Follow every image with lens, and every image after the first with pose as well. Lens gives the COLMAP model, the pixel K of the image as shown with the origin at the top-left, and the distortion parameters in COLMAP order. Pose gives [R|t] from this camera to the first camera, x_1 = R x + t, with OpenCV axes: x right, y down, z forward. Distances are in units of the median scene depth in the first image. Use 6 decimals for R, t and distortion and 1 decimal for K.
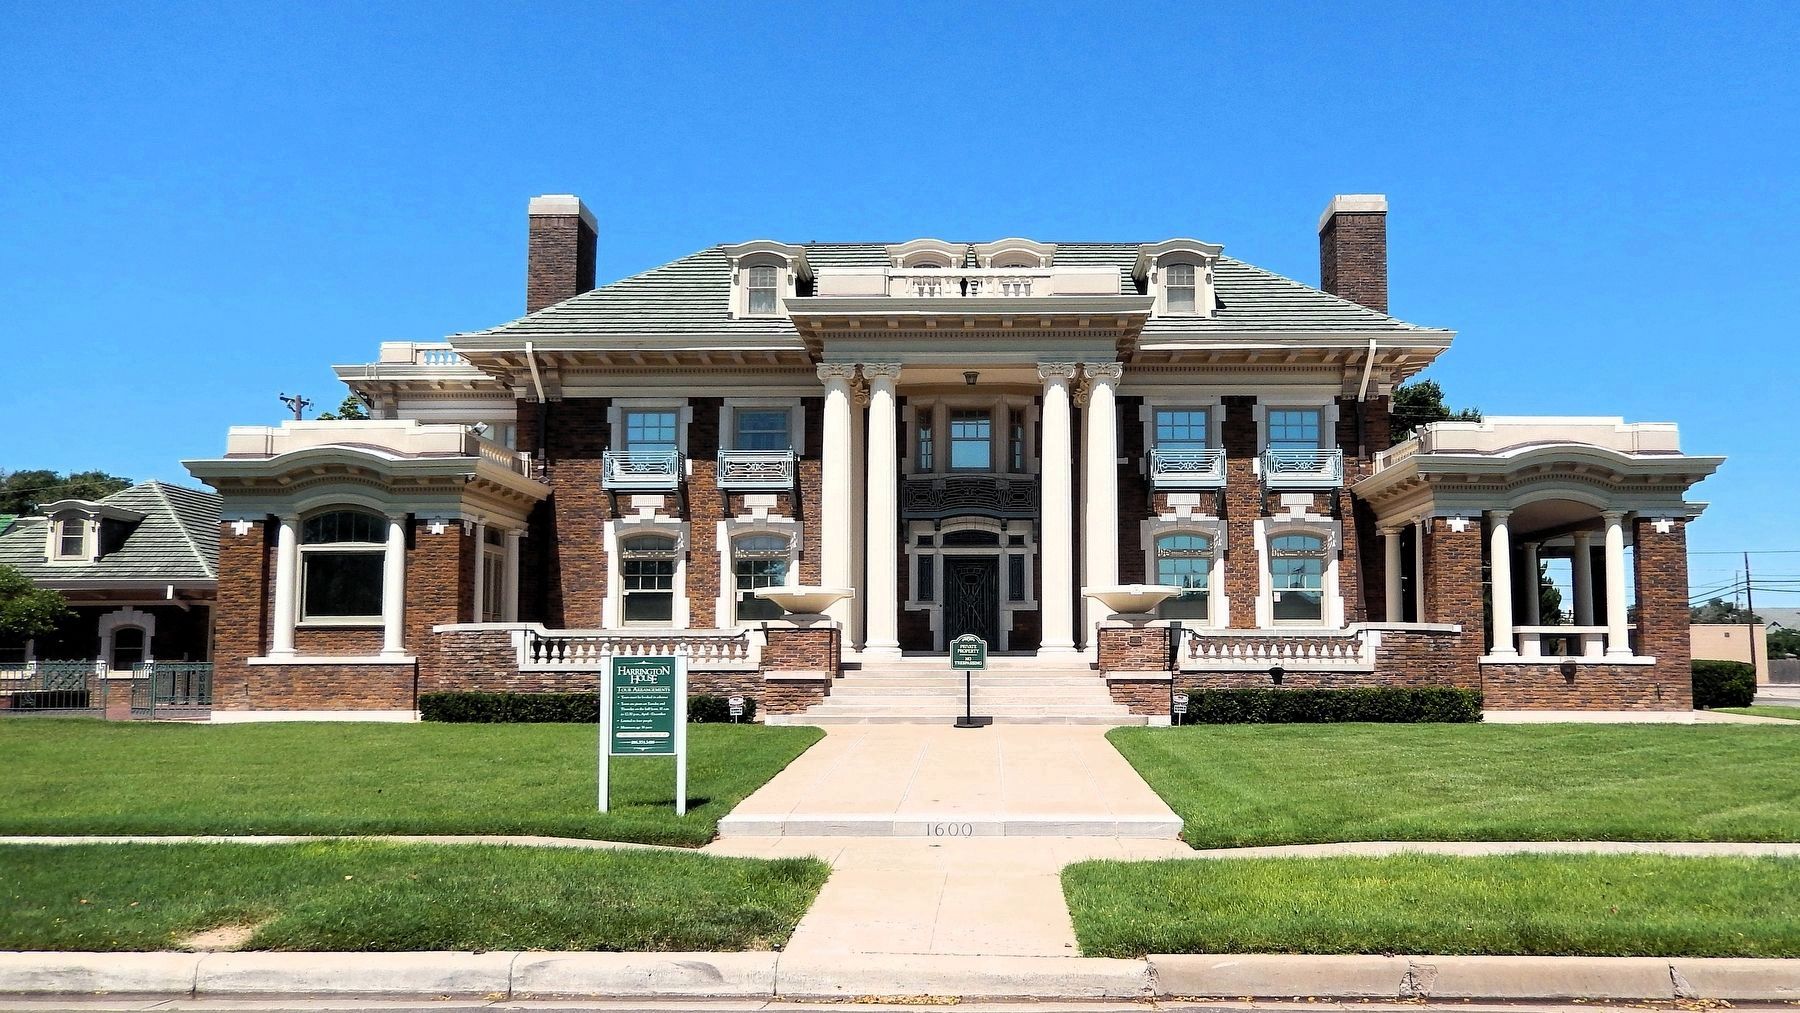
lens RADIAL K [[1401.2, 0, 894.0], [0, 1401.2, 510.5], [0, 0, 1]] dist [0.011298, 0.005686]
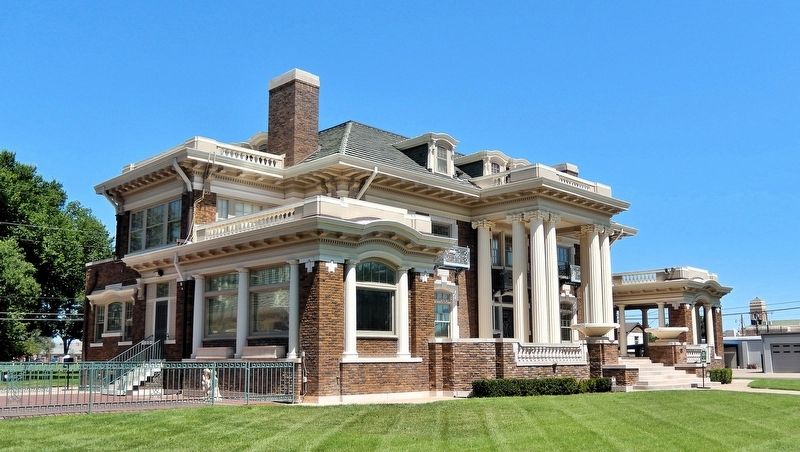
lens RADIAL K [[742.9, 0, 403.5], [0, 742.9, 220.8], [0, 0, 1]] dist [0.006488, 0.000000]
pose [[0.681470, 0.132574, 0.719738, -0.978857], [-0.074975, 0.990928, -0.111538, 0.044849], [-0.727996, 0.022048, 0.685227, 0.424059]]
